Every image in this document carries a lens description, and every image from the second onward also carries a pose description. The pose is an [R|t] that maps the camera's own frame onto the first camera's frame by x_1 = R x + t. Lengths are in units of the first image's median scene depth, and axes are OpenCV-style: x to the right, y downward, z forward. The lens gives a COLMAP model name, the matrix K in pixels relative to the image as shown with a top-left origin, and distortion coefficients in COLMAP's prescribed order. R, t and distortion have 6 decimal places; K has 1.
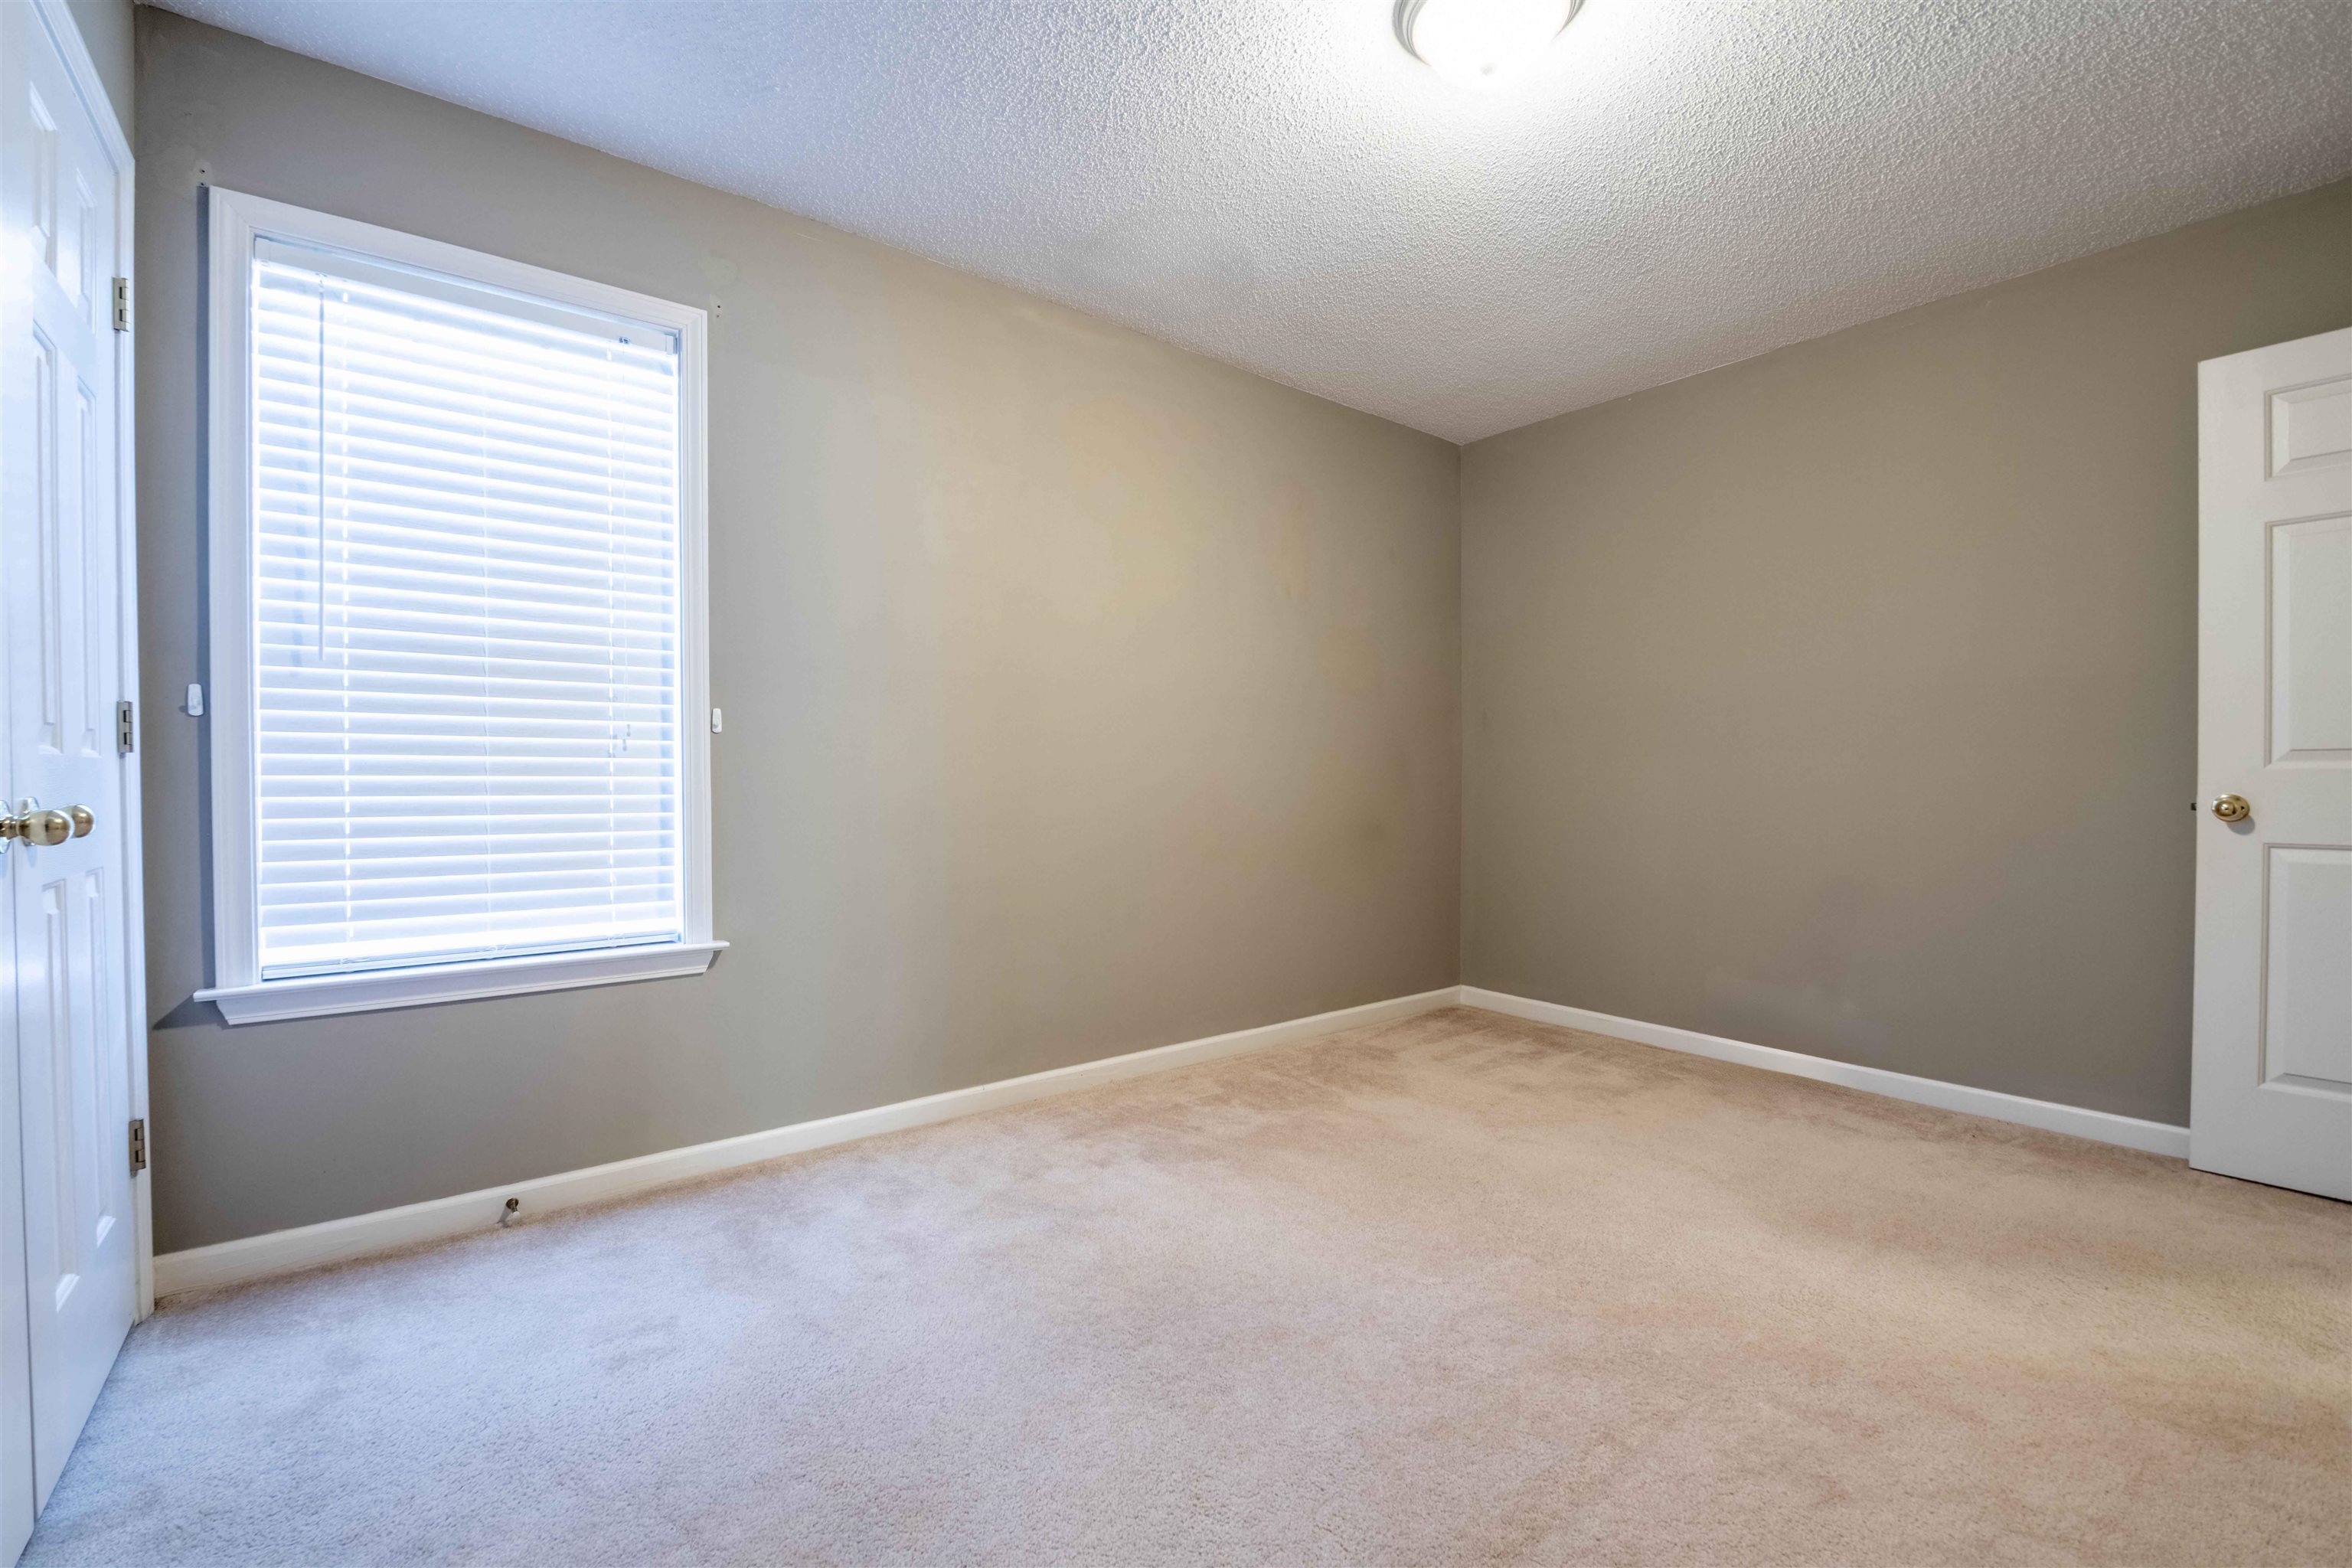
lens RADIAL K [[1021.2, 0, 1137.4], [0, 1021.2, 792.2], [0, 0, 1]] dist [0.010063, -0.016860]
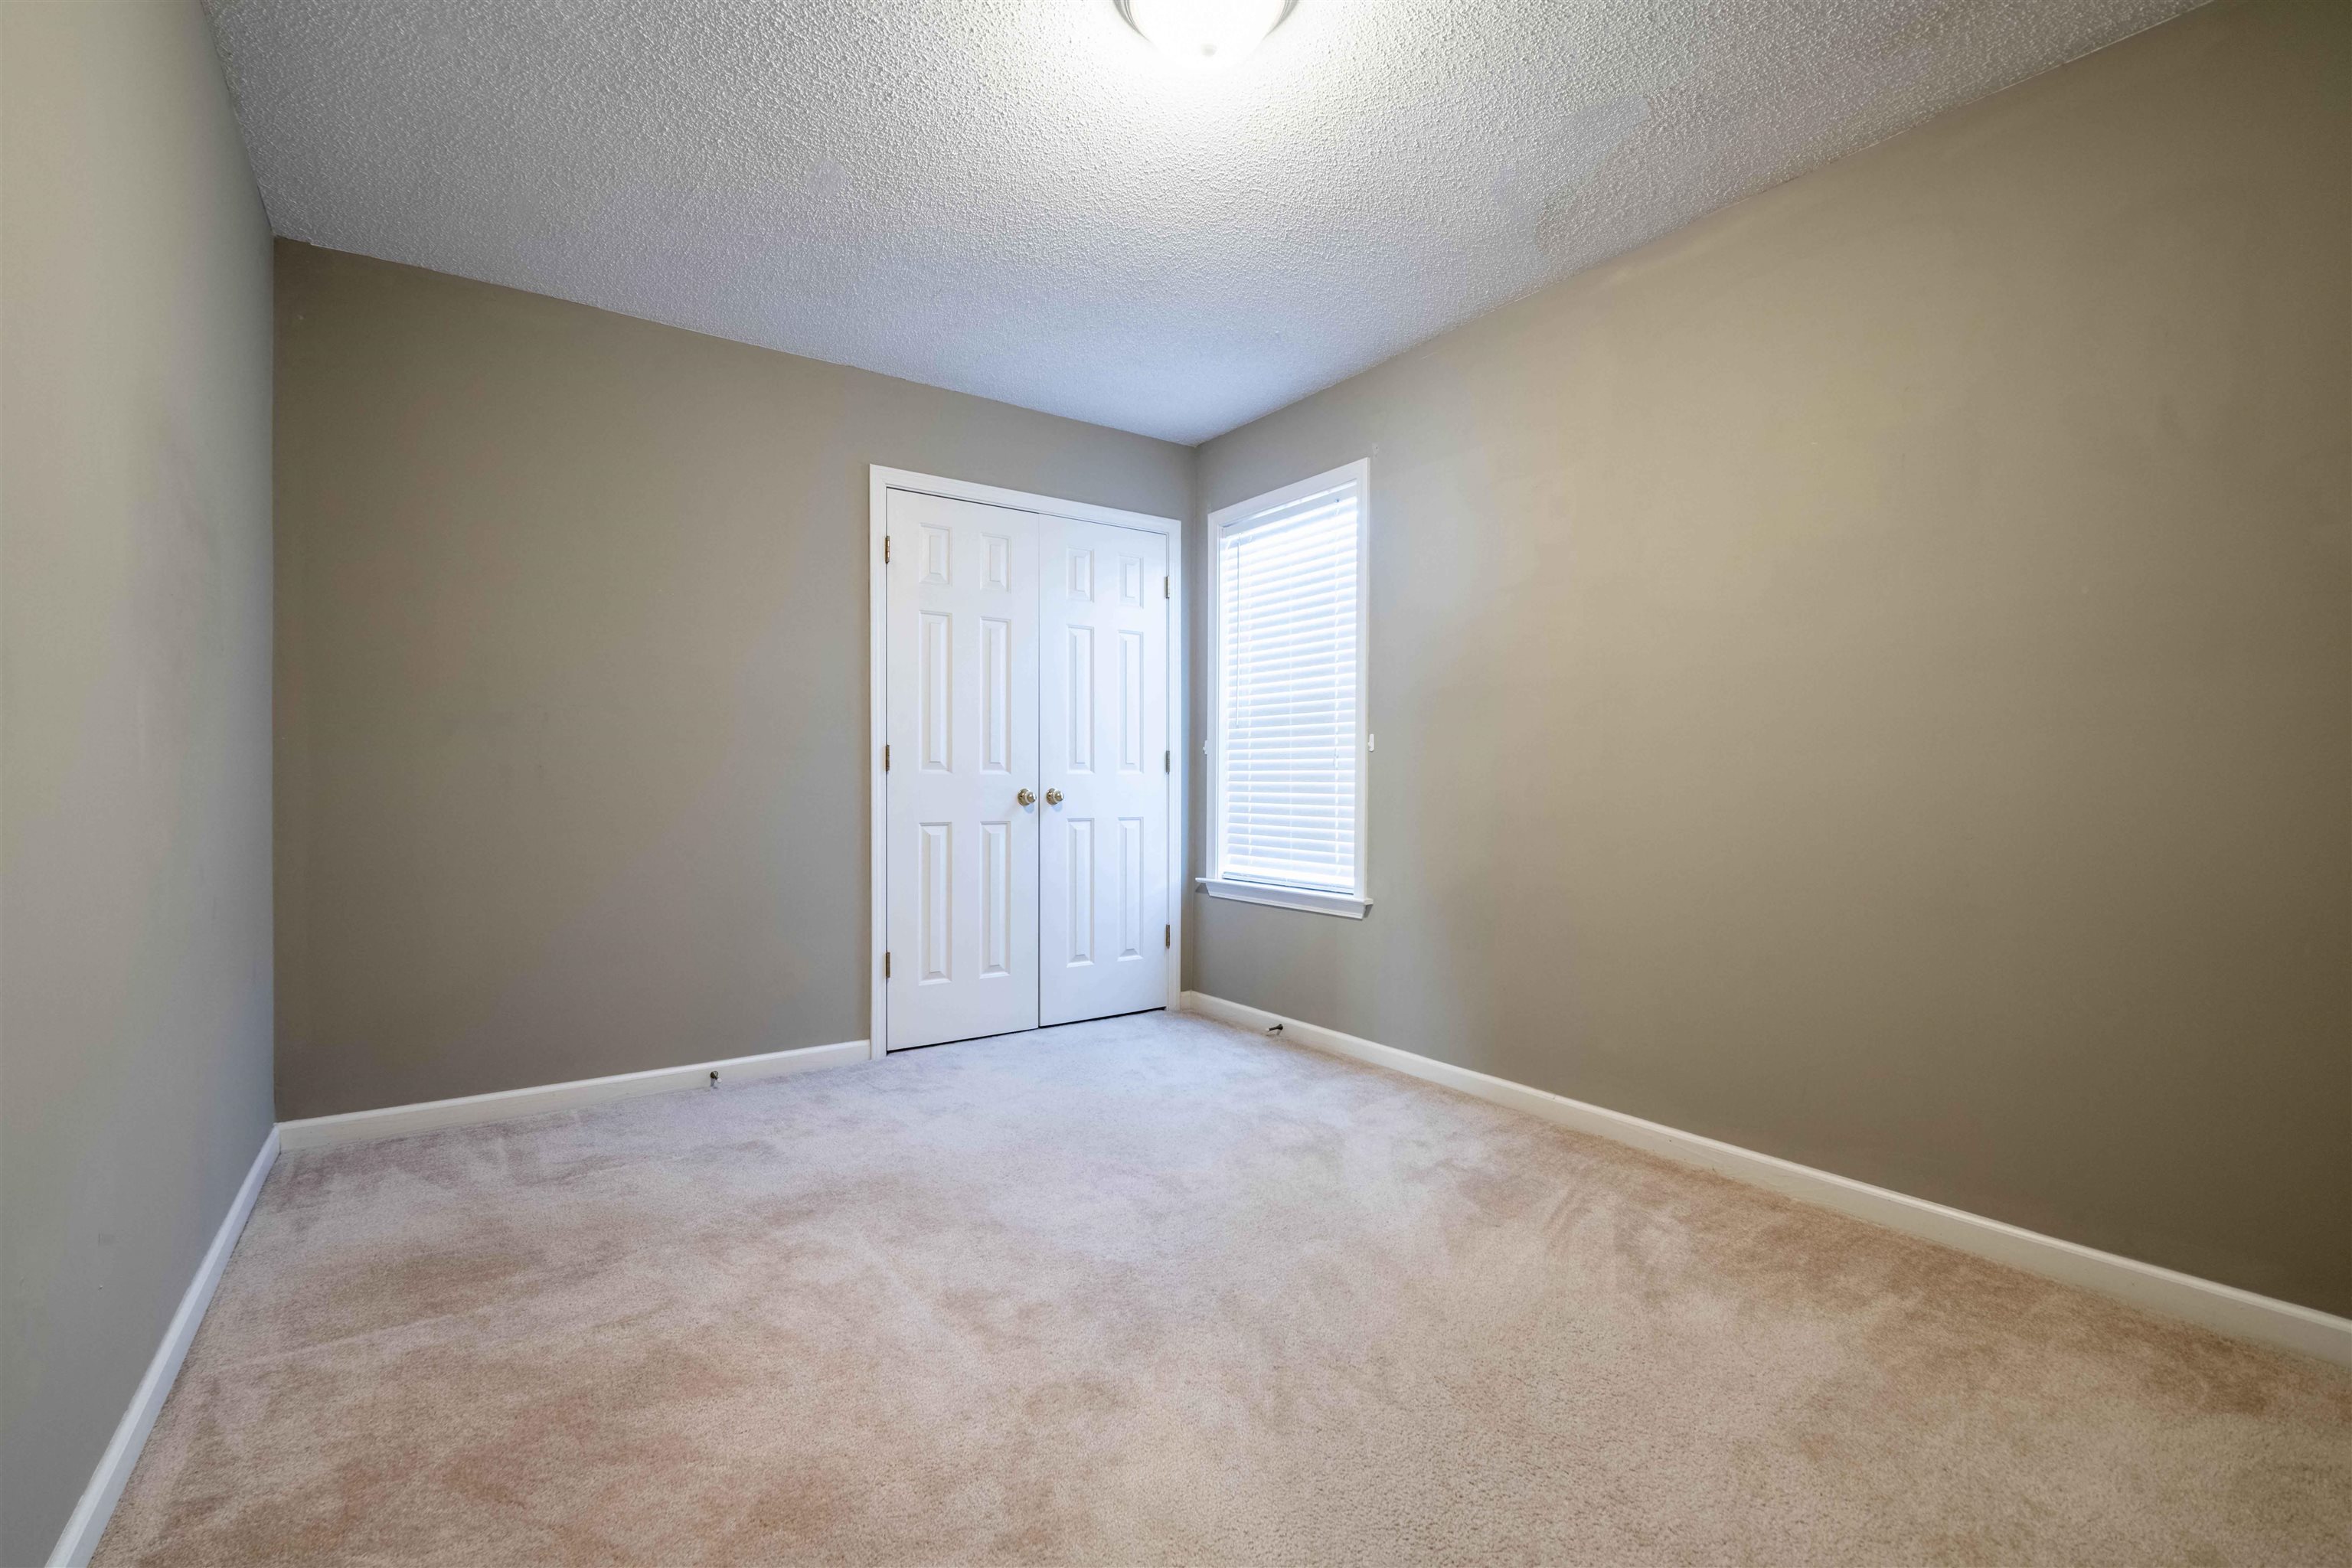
lens RADIAL K [[1036.7, 0, 1150.3], [0, 1036.7, 792.3], [0, 0, 1]] dist [0.002571, -0.011475]
pose [[-0.074690, 0.010469, -0.997152, 1.135244], [-0.016866, 0.999789, 0.011760, -0.014558], [0.997064, 0.017696, -0.074498, 0.878805]]
